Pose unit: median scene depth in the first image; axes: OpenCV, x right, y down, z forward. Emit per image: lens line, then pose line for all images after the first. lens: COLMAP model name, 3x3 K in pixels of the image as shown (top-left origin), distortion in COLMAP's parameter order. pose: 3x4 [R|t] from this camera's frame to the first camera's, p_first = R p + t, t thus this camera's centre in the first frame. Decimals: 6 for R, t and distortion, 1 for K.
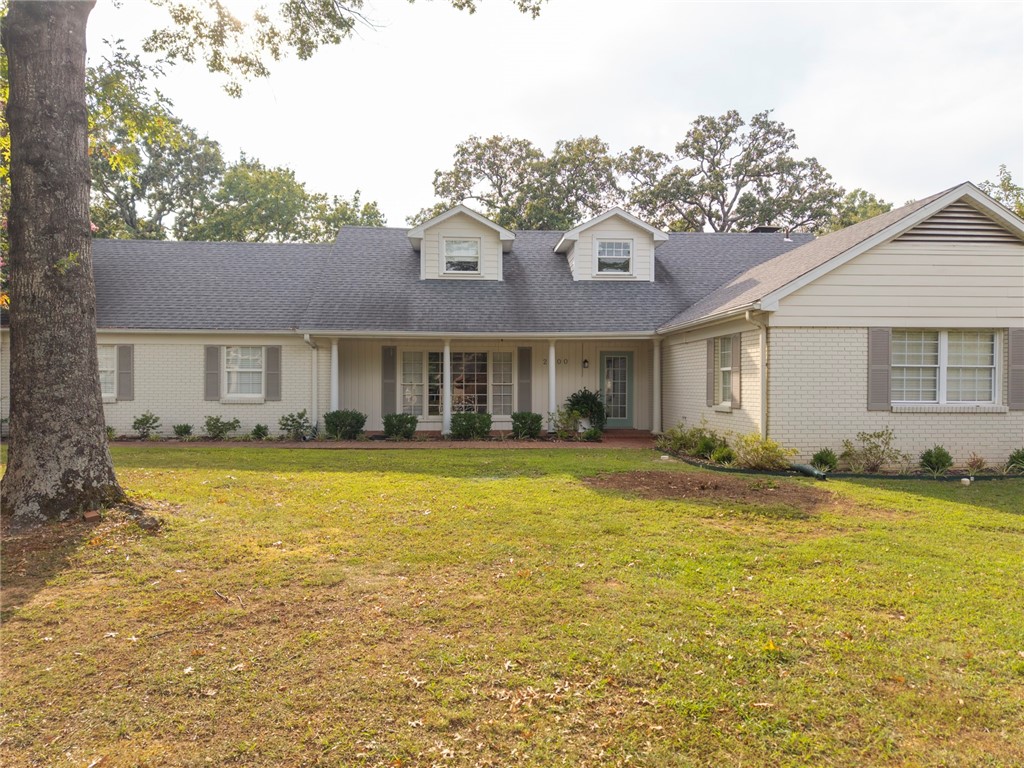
lens RADIAL K [[685.2, 0, 512.0], [0, 685.2, 384.0], [0, 0, 1]] dist [0.010132, -0.002040]
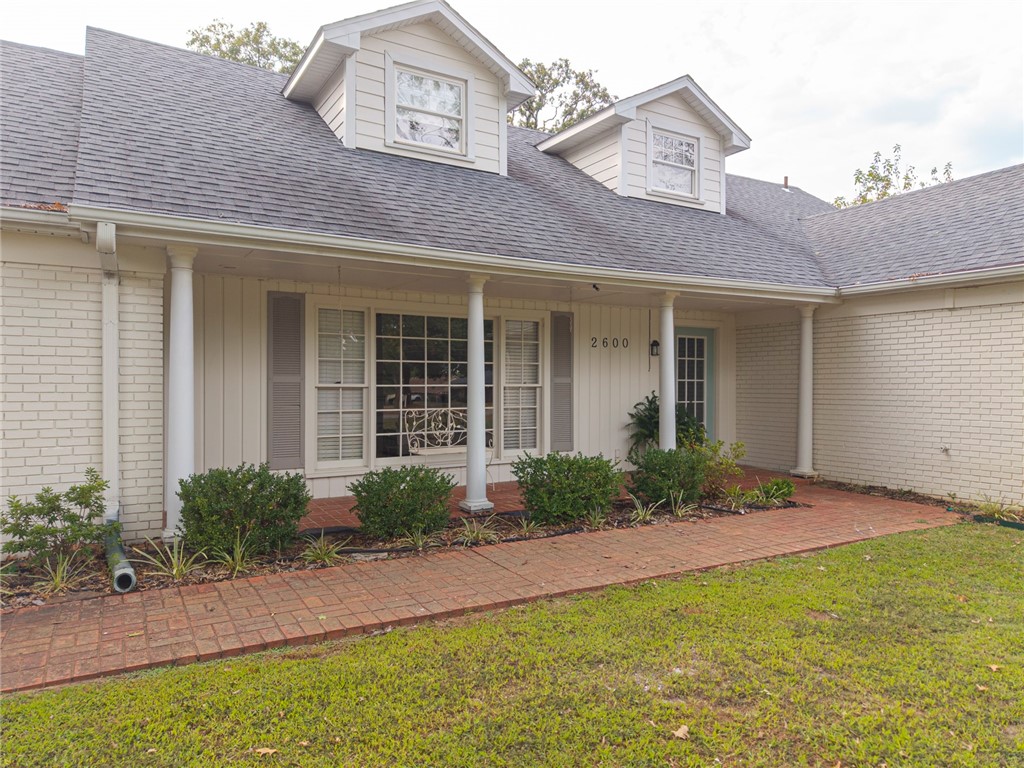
lens RADIAL K [[687.1, 0, 512.0], [0, 687.1, 384.0], [0, 0, 1]] dist [0.018667, -0.015768]
pose [[0.890682, -0.000557, 0.454626, -0.257310], [0.000517, 1.000000, 0.000213, -0.001278], [-0.454626, 0.000045, 0.890682, 0.600332]]
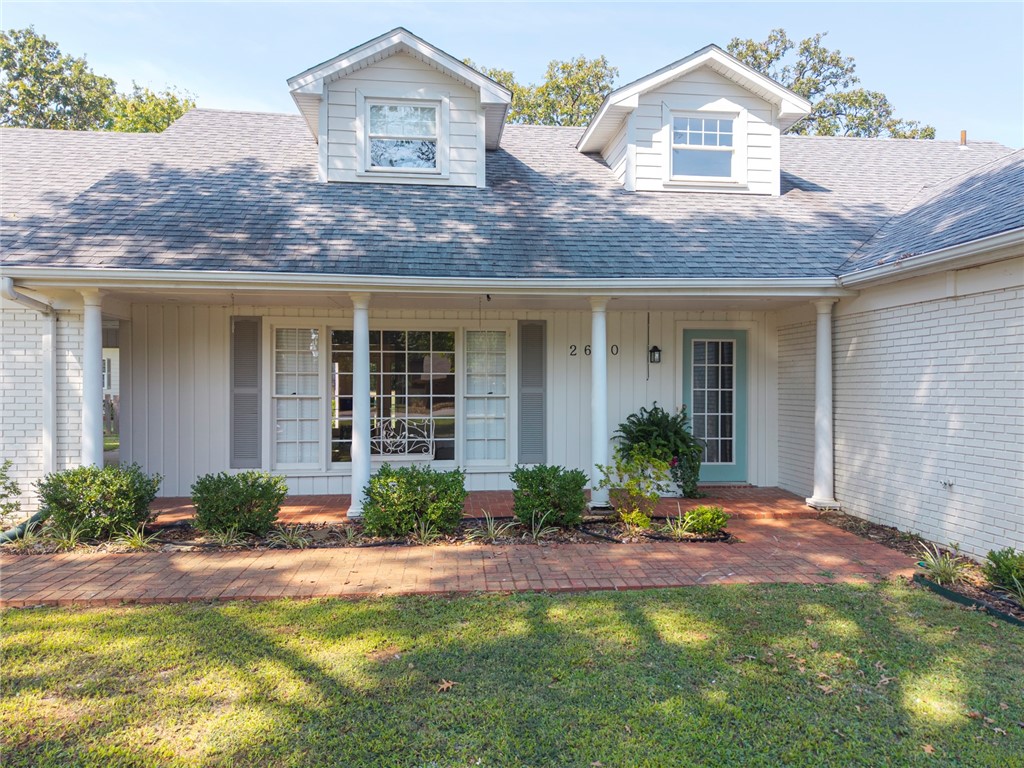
lens RADIAL K [[687.1, 0, 512.0], [0, 687.1, 384.0], [0, 0, 1]] dist [0.018667, -0.015768]
pose [[0.999000, -0.001602, 0.044685, -0.018690], [0.001760, 0.999992, -0.003485, -0.007093], [-0.044679, 0.003560, 0.998995, 0.540274]]
